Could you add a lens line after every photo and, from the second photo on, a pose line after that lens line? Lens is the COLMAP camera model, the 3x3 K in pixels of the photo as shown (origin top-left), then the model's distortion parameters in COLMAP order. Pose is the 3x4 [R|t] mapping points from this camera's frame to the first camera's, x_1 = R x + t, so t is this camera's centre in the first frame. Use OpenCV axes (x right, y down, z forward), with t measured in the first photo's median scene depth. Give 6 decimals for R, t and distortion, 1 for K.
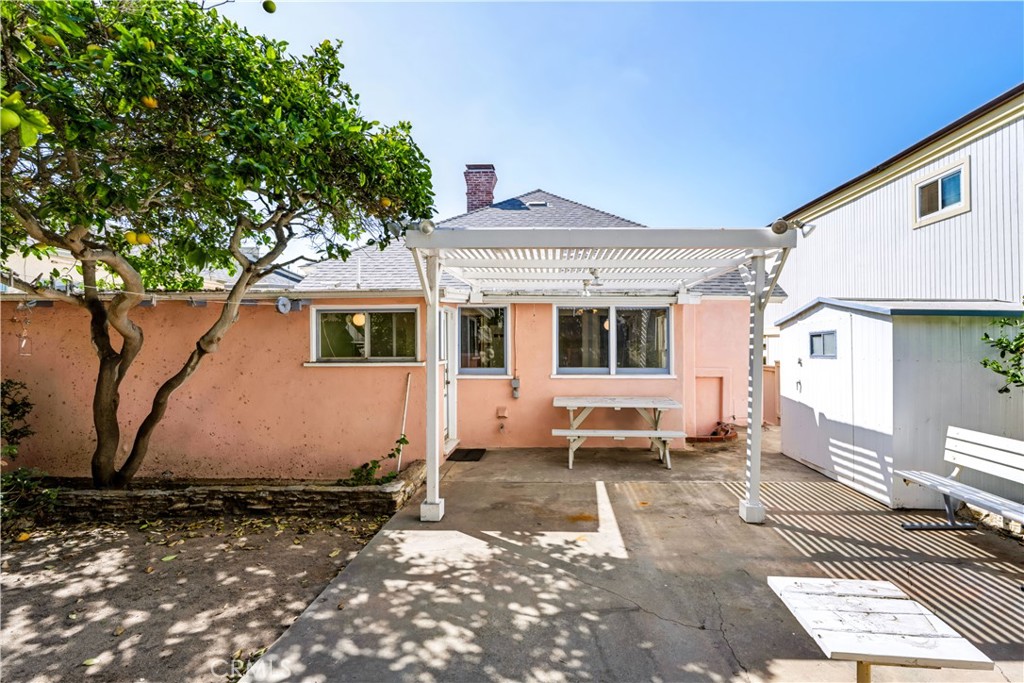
lens RADIAL K [[462.0, 0, 545.6], [0, 462.0, 340.7], [0, 0, 1]] dist [-0.008325, 0.001525]
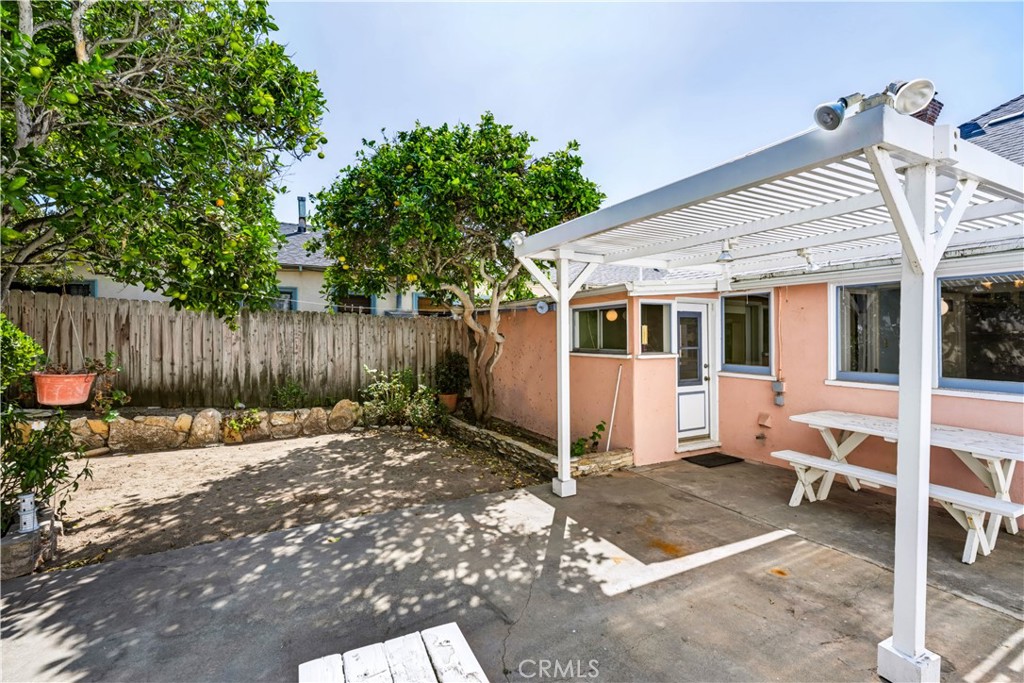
lens RADIAL K [[462.0, 0, 539.6], [0, 462.0, 333.8], [0, 0, 1]] dist [-0.008325, 0.001525]
pose [[0.501615, -0.003492, -0.865084, 0.856883], [0.004677, 0.999988, -0.001324, 0.000045], [0.865078, -0.003381, 0.501625, 0.489213]]
